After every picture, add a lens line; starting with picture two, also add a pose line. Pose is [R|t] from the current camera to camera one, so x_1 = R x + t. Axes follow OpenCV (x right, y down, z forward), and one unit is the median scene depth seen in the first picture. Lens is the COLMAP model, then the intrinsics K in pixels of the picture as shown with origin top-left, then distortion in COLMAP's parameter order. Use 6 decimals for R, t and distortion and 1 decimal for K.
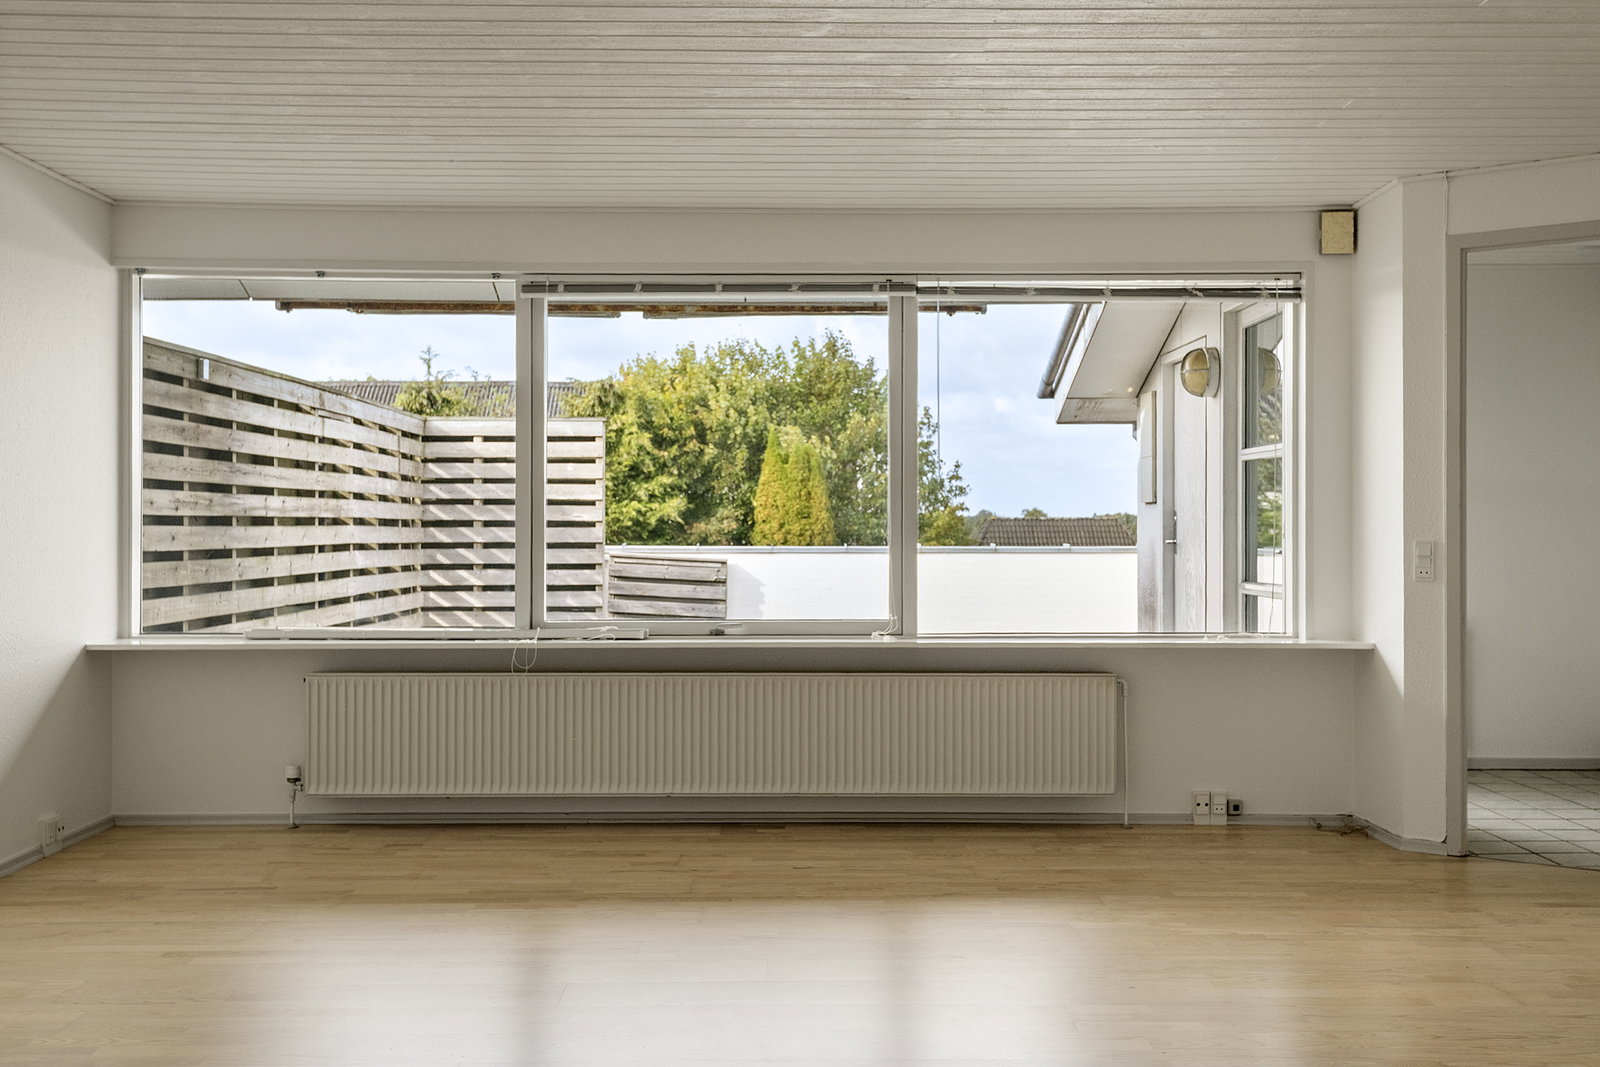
lens RADIAL K [[1589.2, 0, 800.0], [0, 1589.2, 533.5], [0, 0, 1]] dist [0.016541, 0.008957]
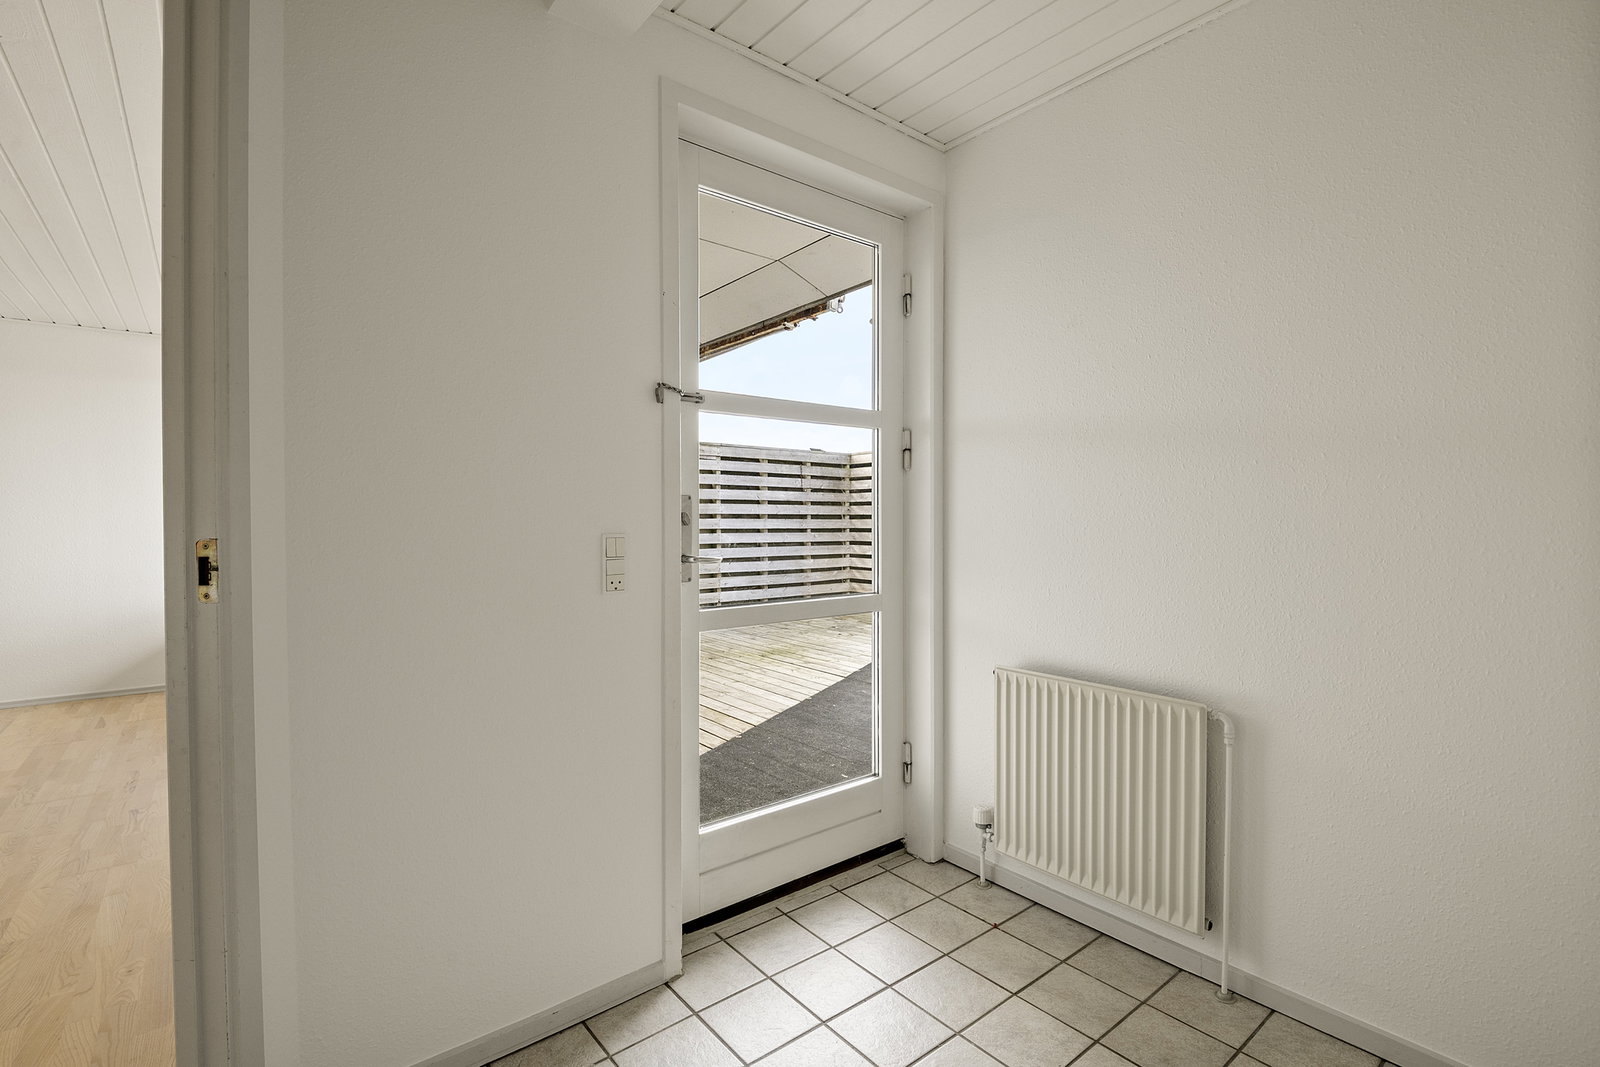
lens RADIAL K [[724.2, 0, 797.5], [0, 724.2, 526.7], [0, 0, 1]] dist [0.001005, -0.009589]
pose [[0.620677, 0.007250, -0.784033, 0.329687], [-0.001653, 0.999967, 0.007938, -0.001817], [0.784064, -0.003631, 0.620669, 0.479746]]
